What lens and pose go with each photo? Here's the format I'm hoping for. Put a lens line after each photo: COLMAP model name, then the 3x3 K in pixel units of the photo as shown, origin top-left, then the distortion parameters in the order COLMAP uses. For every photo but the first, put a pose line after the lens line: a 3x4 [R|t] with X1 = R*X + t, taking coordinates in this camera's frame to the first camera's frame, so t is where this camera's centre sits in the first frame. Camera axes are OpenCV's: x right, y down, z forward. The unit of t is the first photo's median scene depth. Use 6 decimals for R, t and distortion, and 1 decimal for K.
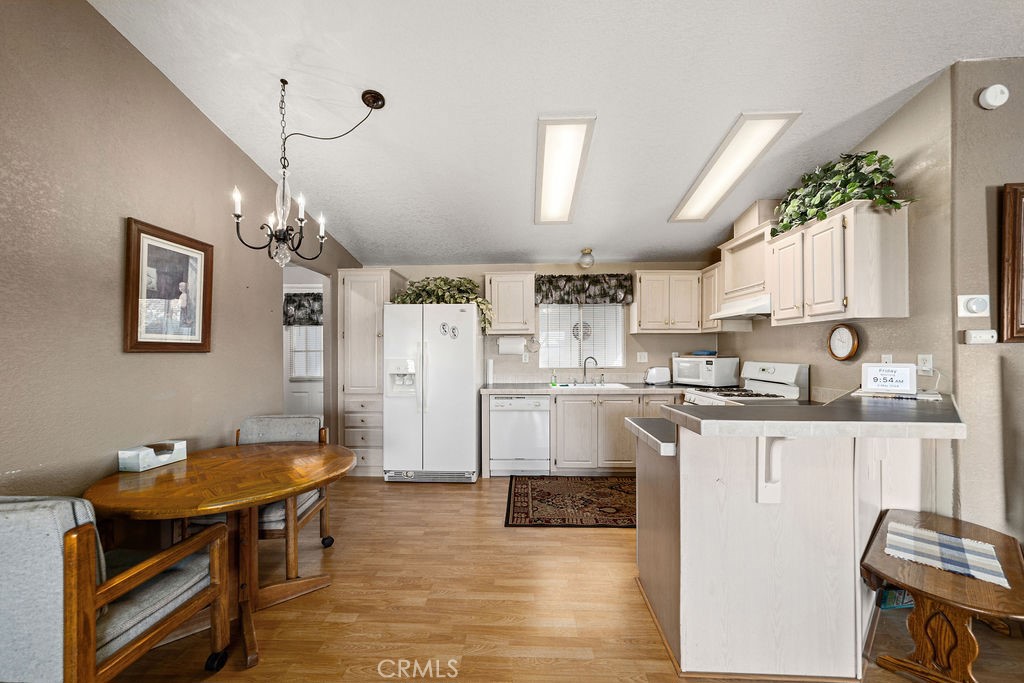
lens RADIAL K [[395.7, 0, 511.8], [0, 395.7, 347.6], [0, 0, 1]] dist [-0.018298, 0.008869]
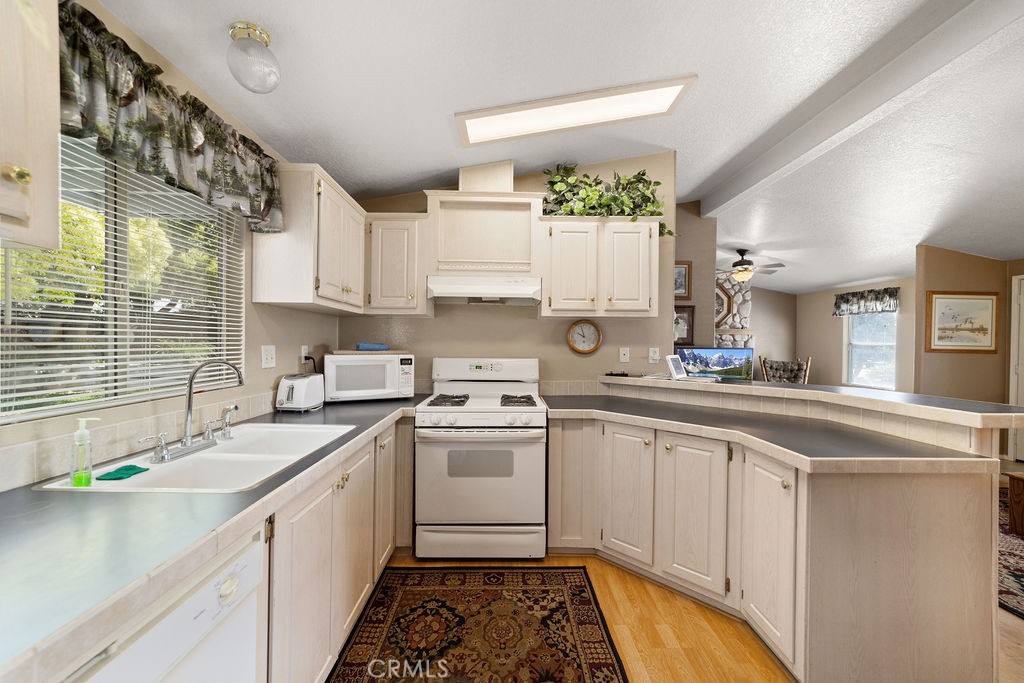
lens RADIAL K [[395.7, 0, 511.8], [0, 395.7, 347.6], [0, 0, 1]] dist [-0.018298, 0.008869]
pose [[-0.059998, -0.008660, 0.998161, -0.160163], [-0.014184, 0.999869, 0.007822, 0.007405], [-0.998098, -0.013688, -0.060113, 0.857798]]
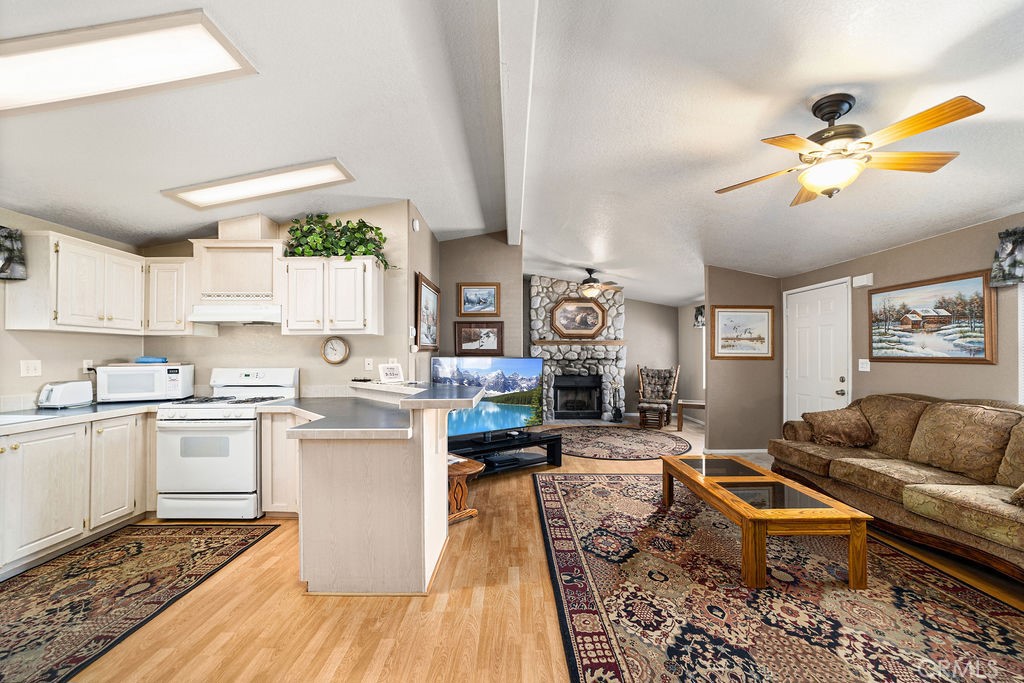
lens RADIAL K [[399.7, 0, 512.5], [0, 399.7, 353.6], [0, 0, 1]] dist [-0.018598, 0.009583]
pose [[-0.039865, 0.007165, 0.999179, -0.377787], [-0.002456, 0.999971, -0.007269, 0.004796], [-0.999202, -0.002743, -0.039846, 0.300716]]
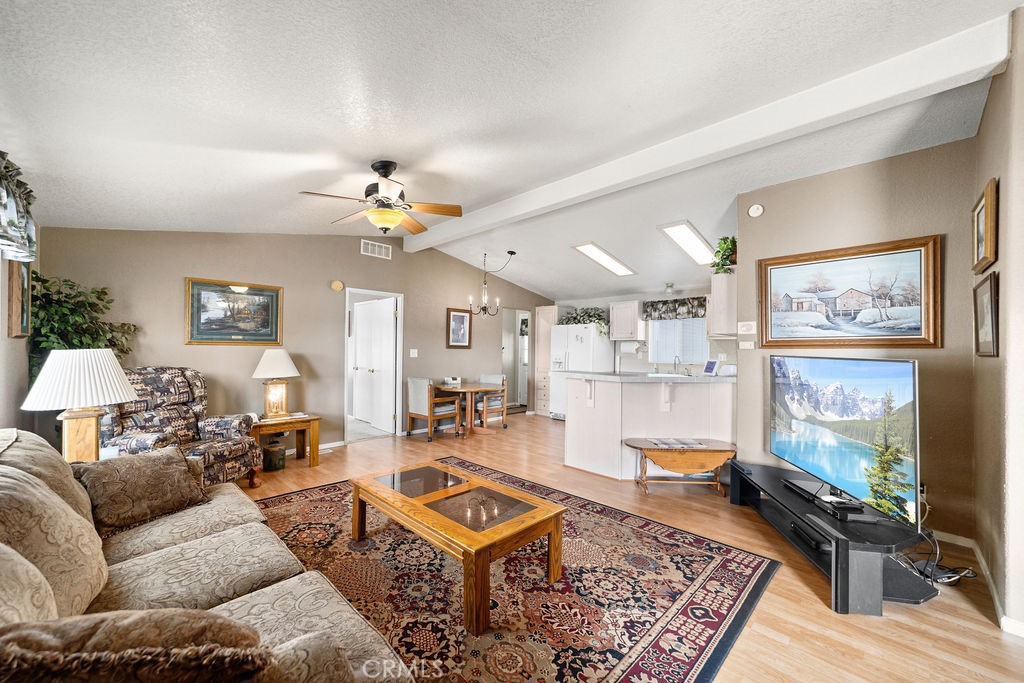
lens RADIAL K [[395.7, 0, 511.8], [0, 395.7, 347.6], [0, 0, 1]] dist [-0.018298, 0.008869]
pose [[0.737893, 0.009615, -0.674850, 0.806900], [-0.010753, 0.999939, 0.002489, -0.004770], [0.674833, 0.005420, 0.737951, -0.527668]]
